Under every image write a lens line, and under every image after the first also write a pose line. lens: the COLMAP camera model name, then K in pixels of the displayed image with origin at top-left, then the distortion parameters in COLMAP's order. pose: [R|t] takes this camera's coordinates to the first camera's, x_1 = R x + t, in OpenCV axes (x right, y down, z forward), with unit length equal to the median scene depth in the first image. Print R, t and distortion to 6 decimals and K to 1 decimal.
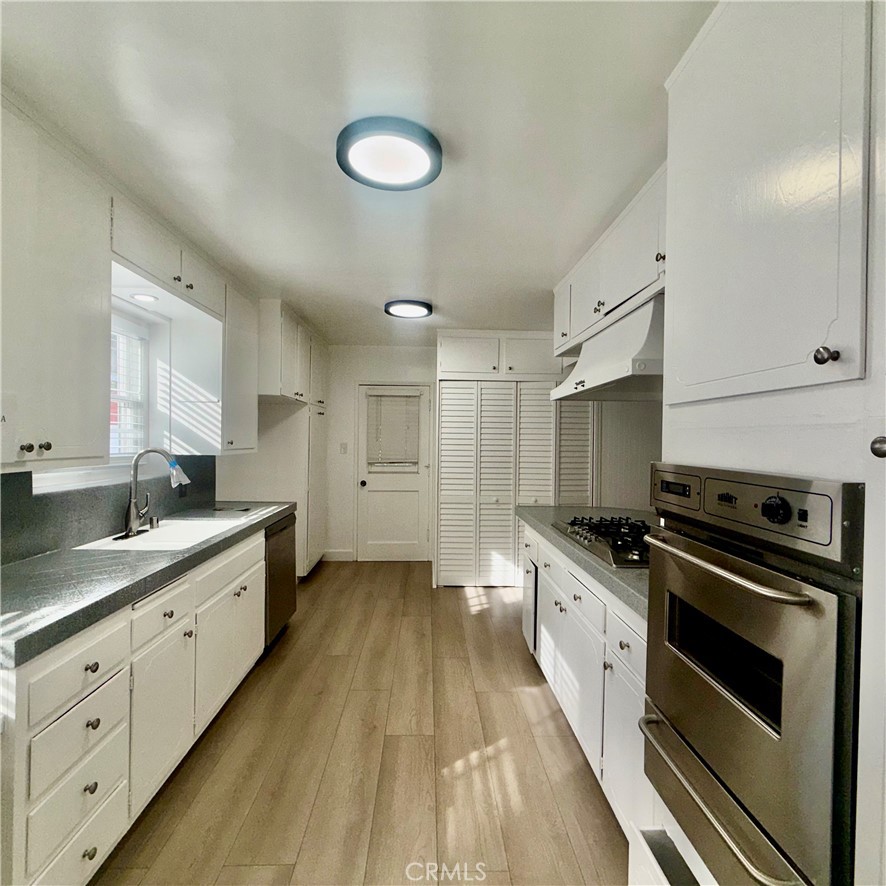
lens RADIAL K [[471.1, 0, 443.2], [0, 471.1, 440.0], [0, 0, 1]] dist [0.000341, -0.001601]
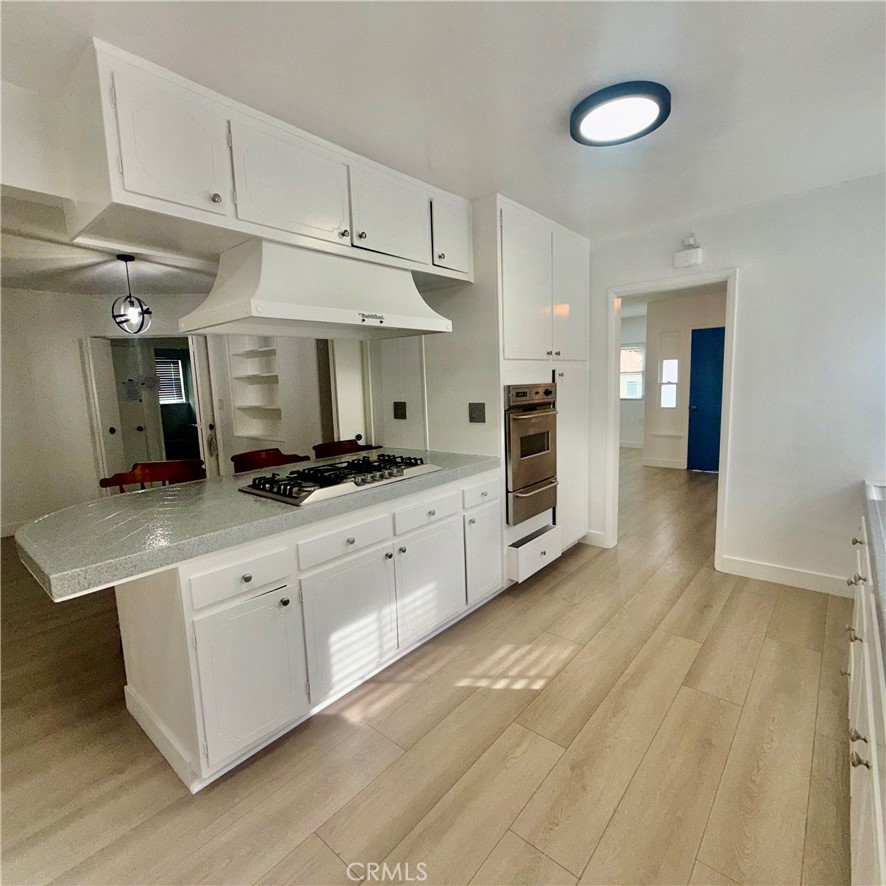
lens RADIAL K [[471.1, 0, 443.2], [0, 471.1, 440.0], [0, 0, 1]] dist [0.000341, -0.001601]
pose [[-0.732334, -0.077639, 0.676506, -0.513926], [0.025589, 0.989639, 0.141277, -0.009508], [-0.680465, 0.120773, -0.722759, 1.813779]]
